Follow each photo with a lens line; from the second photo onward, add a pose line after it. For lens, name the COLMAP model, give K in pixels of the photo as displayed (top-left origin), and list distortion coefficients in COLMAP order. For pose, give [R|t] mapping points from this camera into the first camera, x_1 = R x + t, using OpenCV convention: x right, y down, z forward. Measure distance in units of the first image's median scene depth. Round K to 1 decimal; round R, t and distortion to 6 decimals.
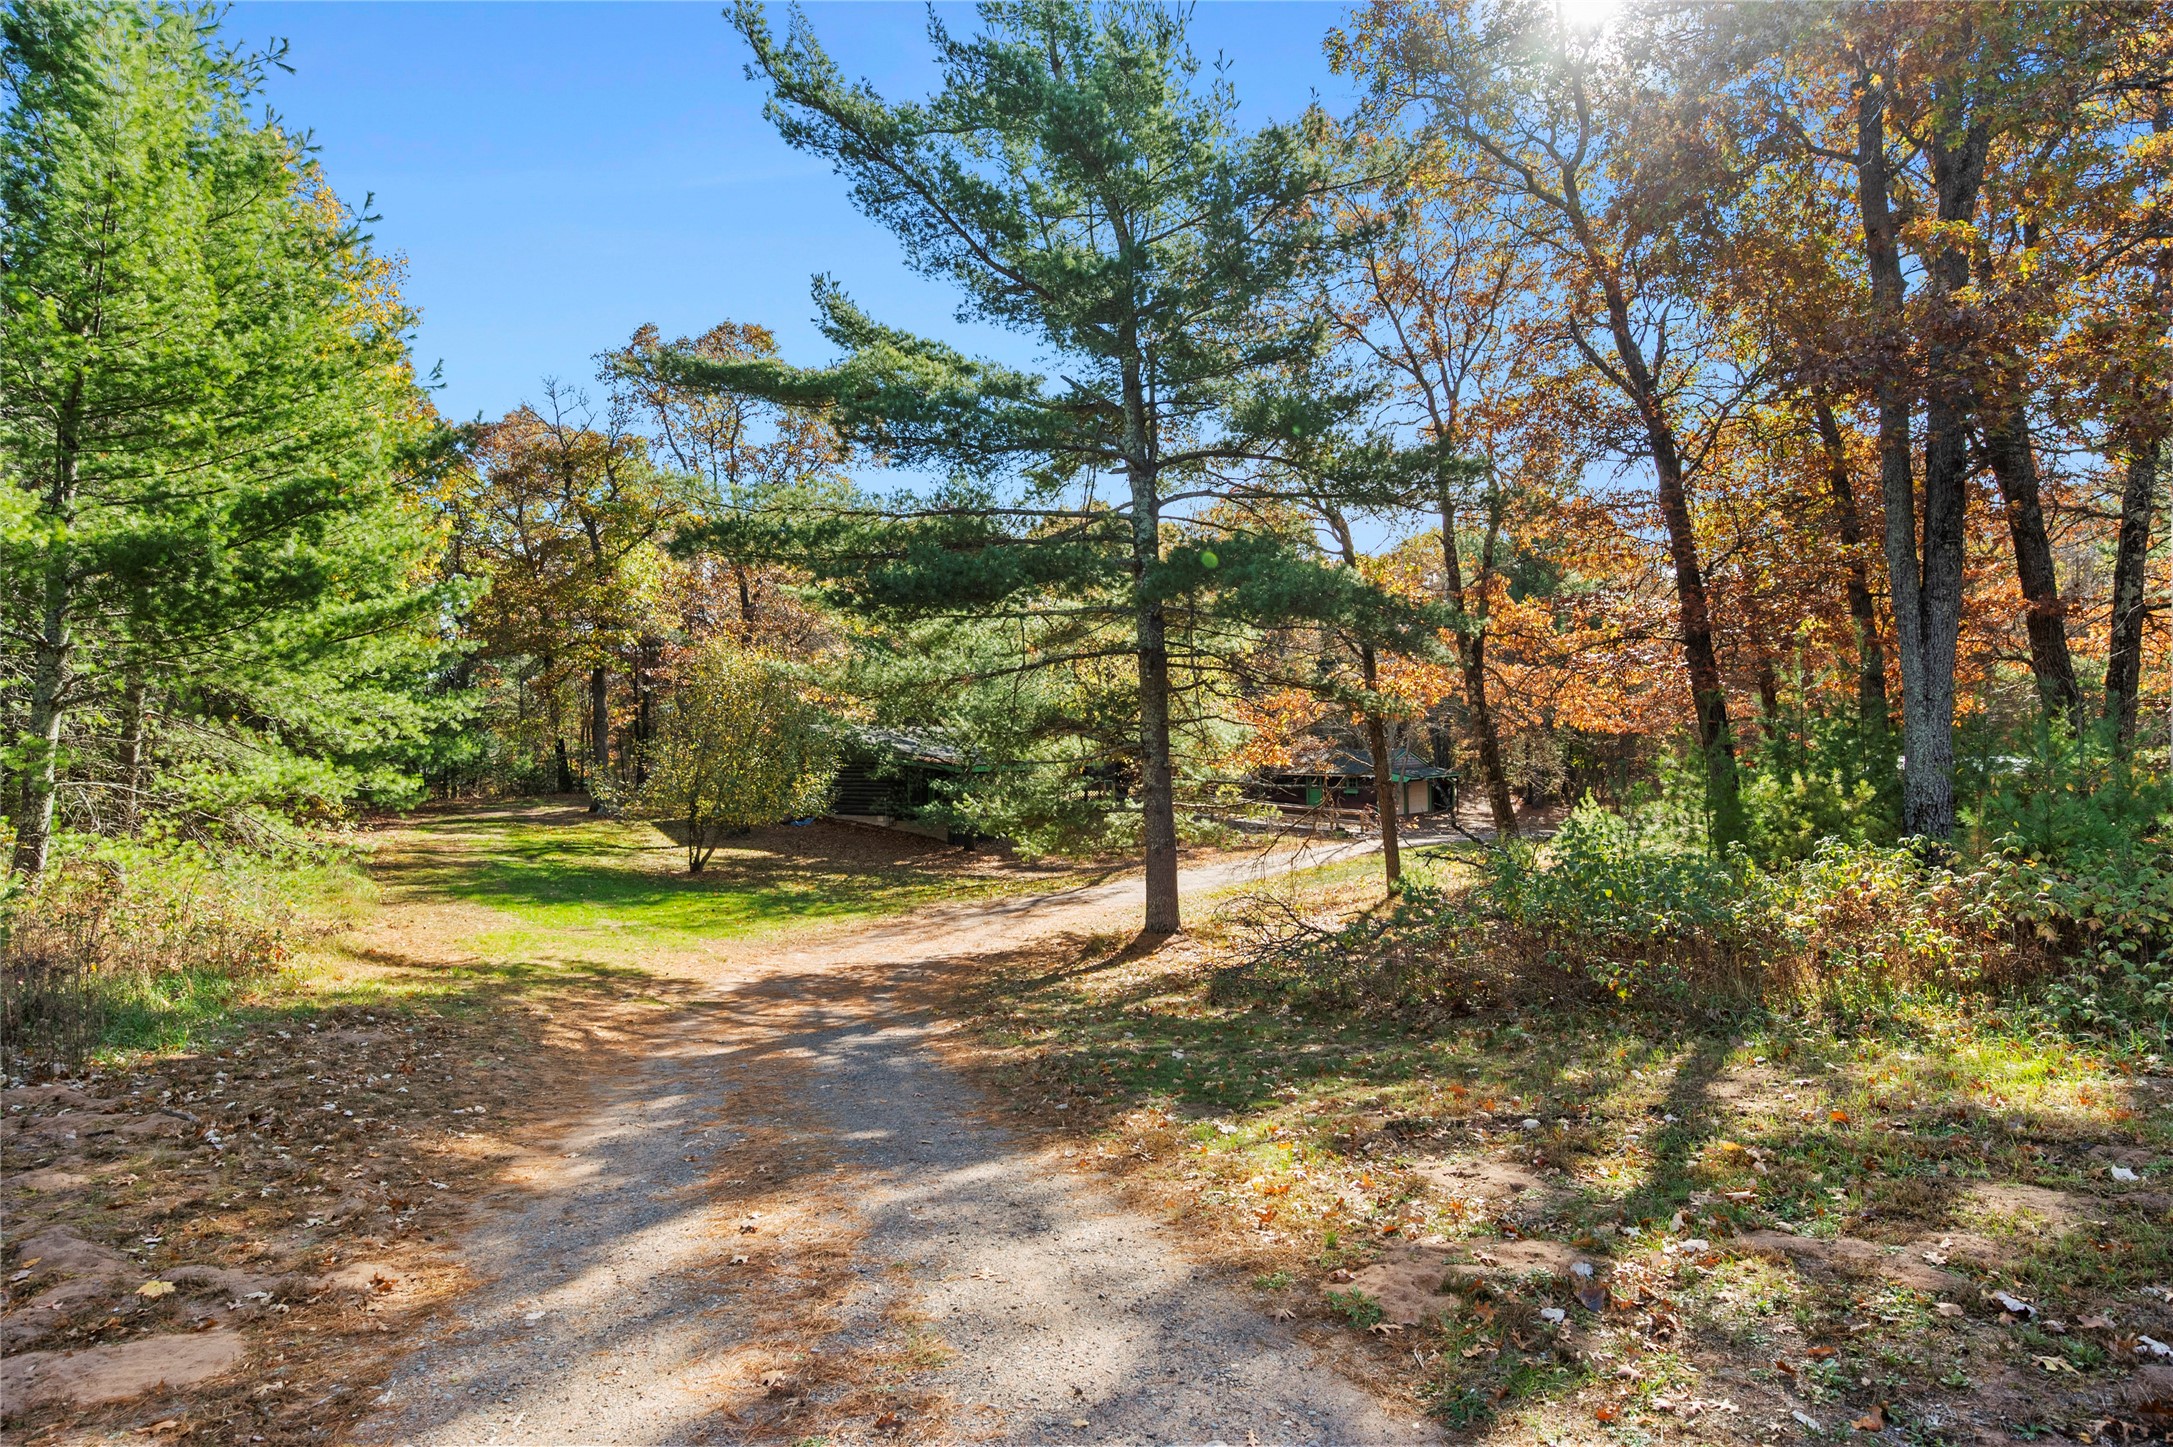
lens RADIAL K [[1126.3, 0, 1087.4], [0, 1126.3, 726.9], [0, 0, 1]] dist [0.001344, -0.000125]
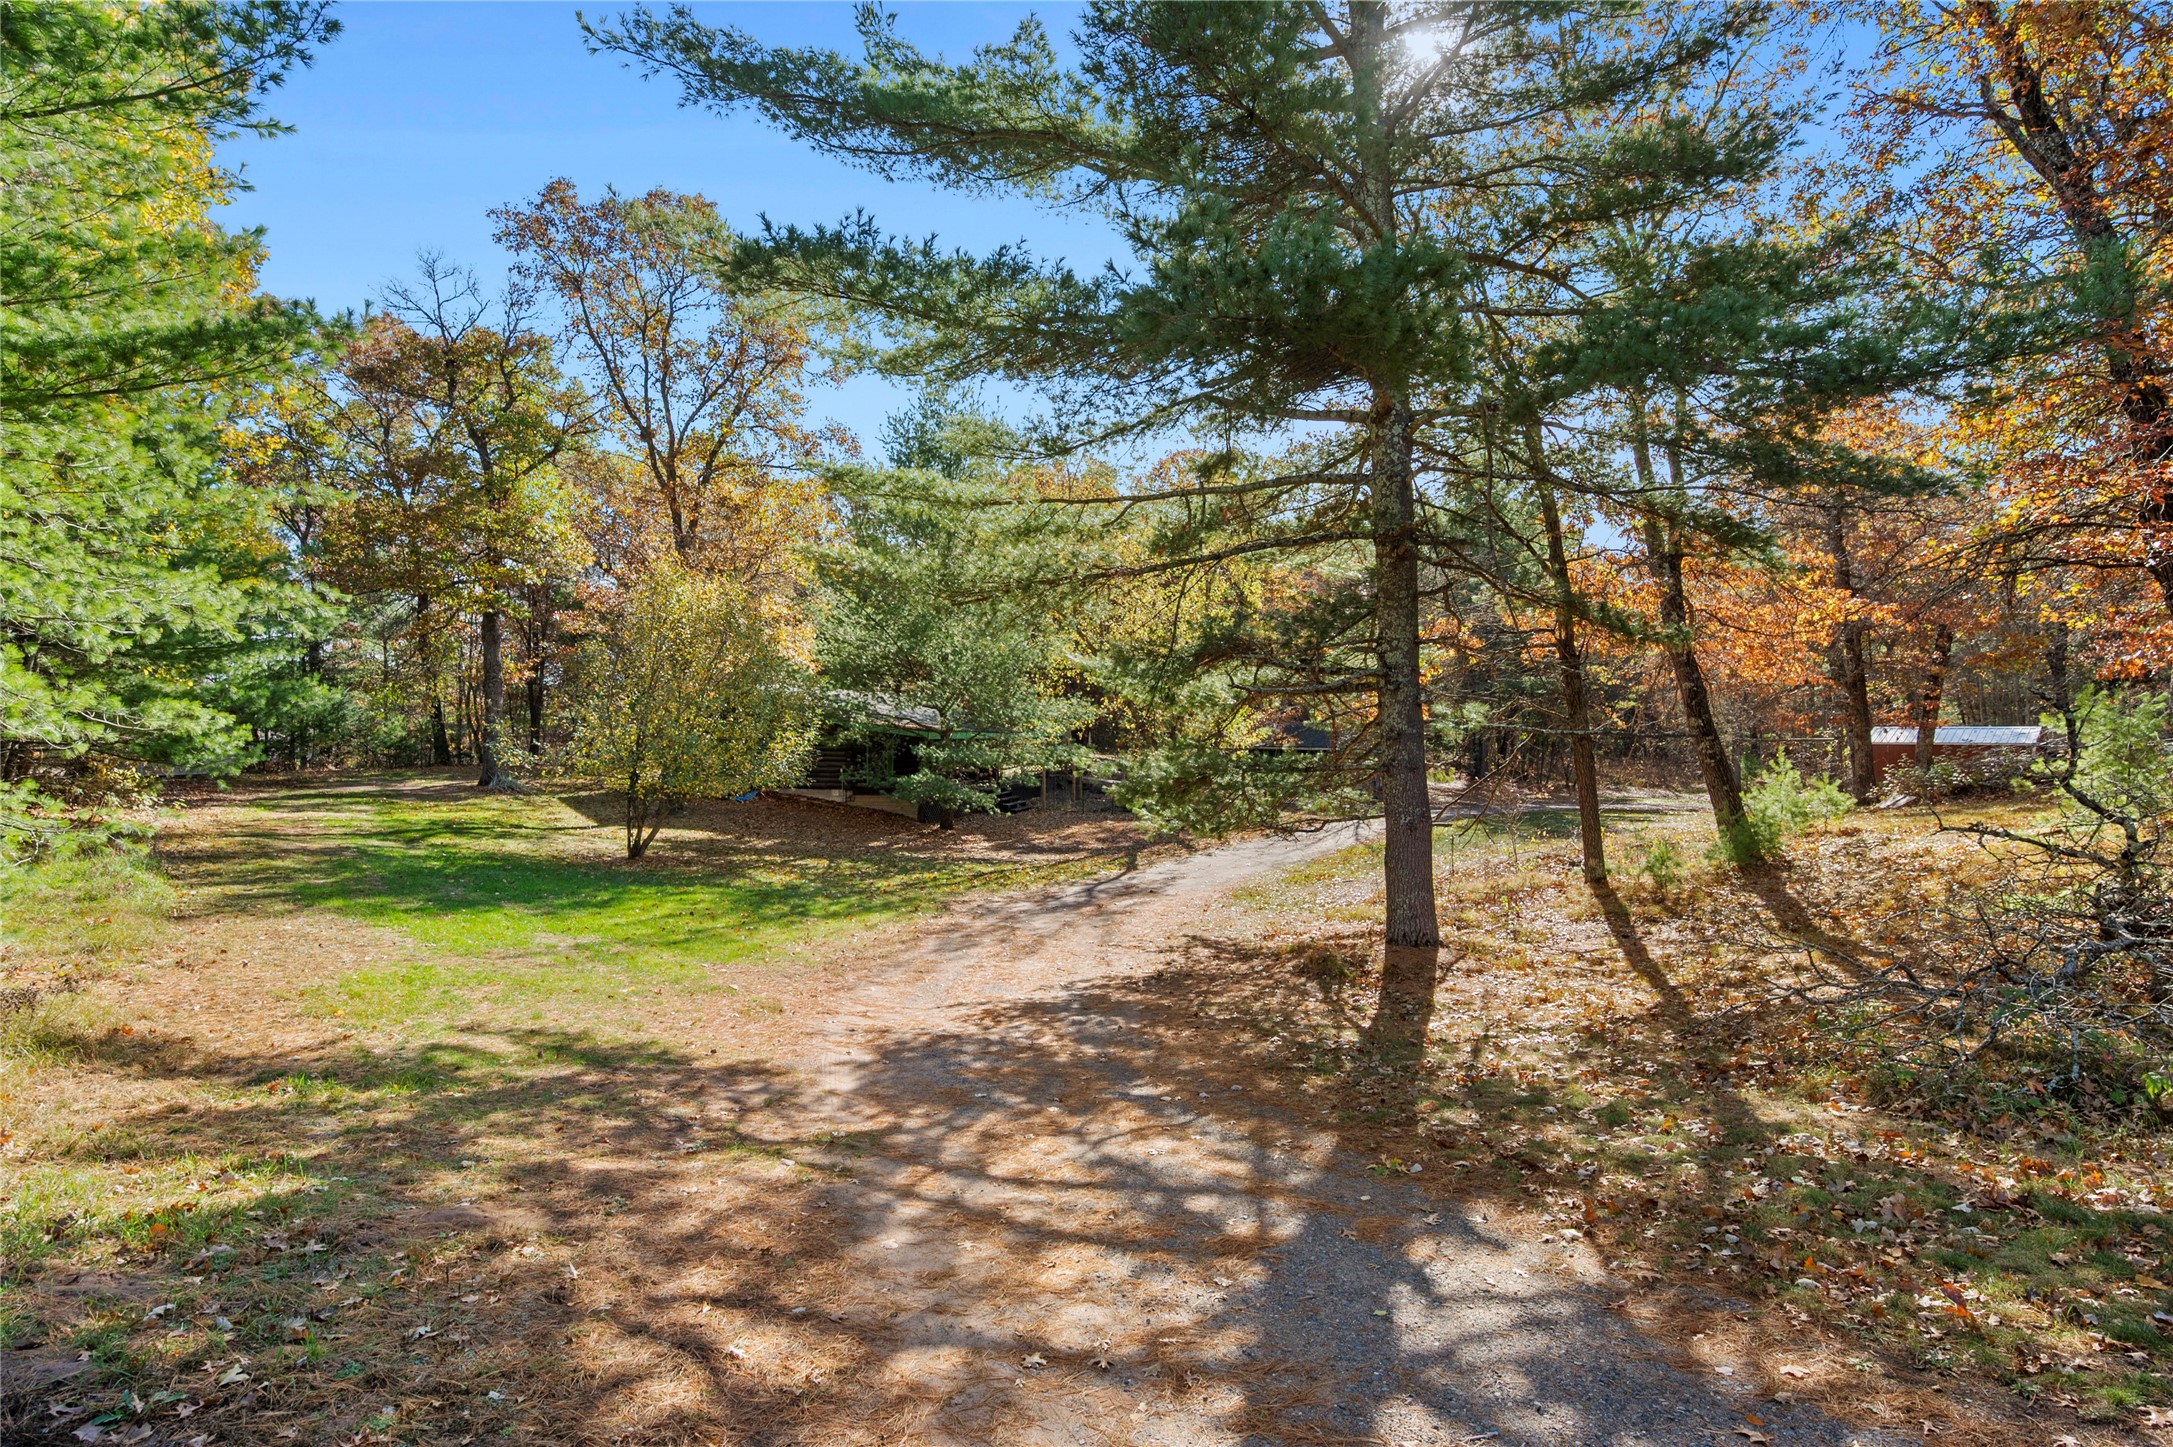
lens RADIAL K [[1068.1, 0, 1085.8], [0, 1068.1, 722.3], [0, 0, 1]] dist [-0.001842, -0.000012]
pose [[0.992835, 0.005031, 0.119391, -0.119746], [-0.006251, 0.999932, 0.009851, 0.023923], [-0.119333, -0.010527, 0.992798, 0.216385]]
